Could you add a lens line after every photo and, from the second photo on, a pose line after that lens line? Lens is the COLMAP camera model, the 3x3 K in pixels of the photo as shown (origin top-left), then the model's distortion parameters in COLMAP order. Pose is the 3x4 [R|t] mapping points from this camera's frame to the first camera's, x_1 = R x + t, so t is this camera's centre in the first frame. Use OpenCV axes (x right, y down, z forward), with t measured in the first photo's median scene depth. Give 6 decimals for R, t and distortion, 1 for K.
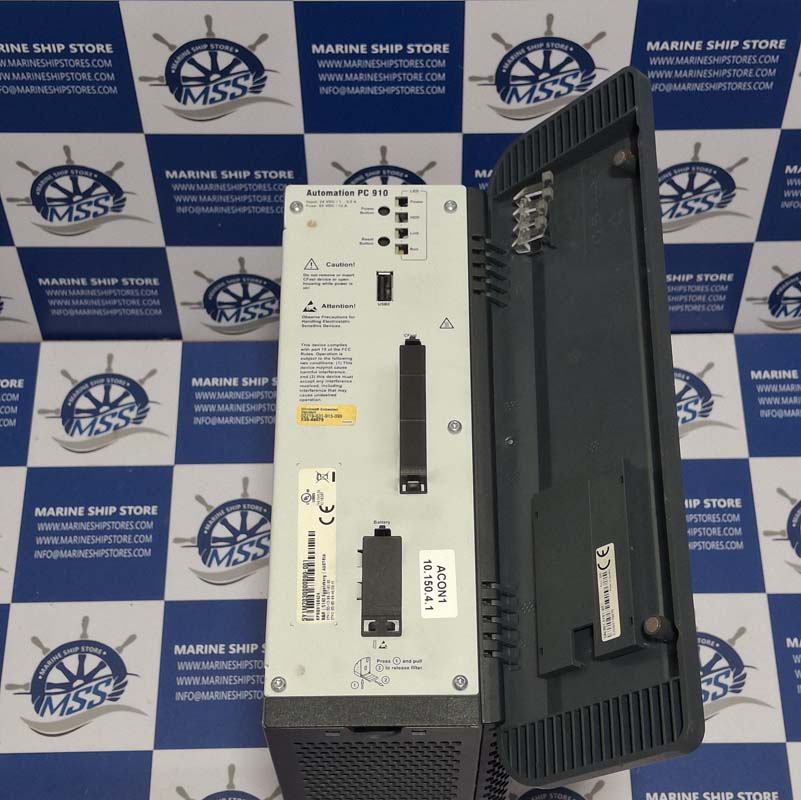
lens RADIAL K [[2026.9, 0, 400.5], [0, 2026.9, 400.0], [0, 0, 1]] dist [0.051029, -0.547667]
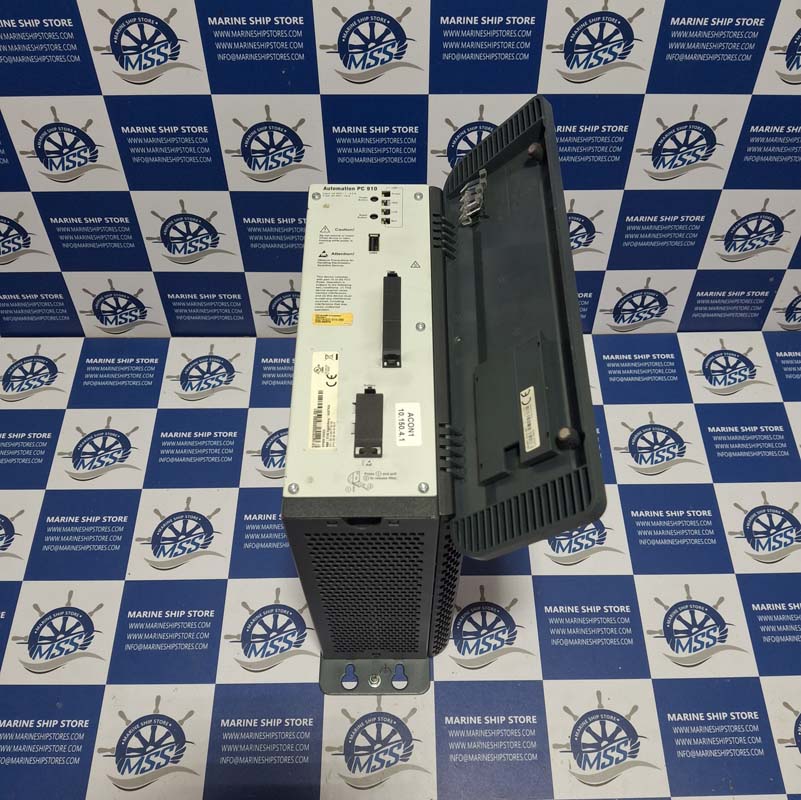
lens RADIAL K [[985.4, 0, 400.5], [0, 985.4, 400.0], [0, 0, 1]] dist [0.020008, -0.176252]
pose [[0.999993, 0.003501, 0.001540, 0.009466], [-0.003353, 0.996167, -0.087408, 0.106600], [-0.001840, 0.087402, 0.996171, 0.245271]]
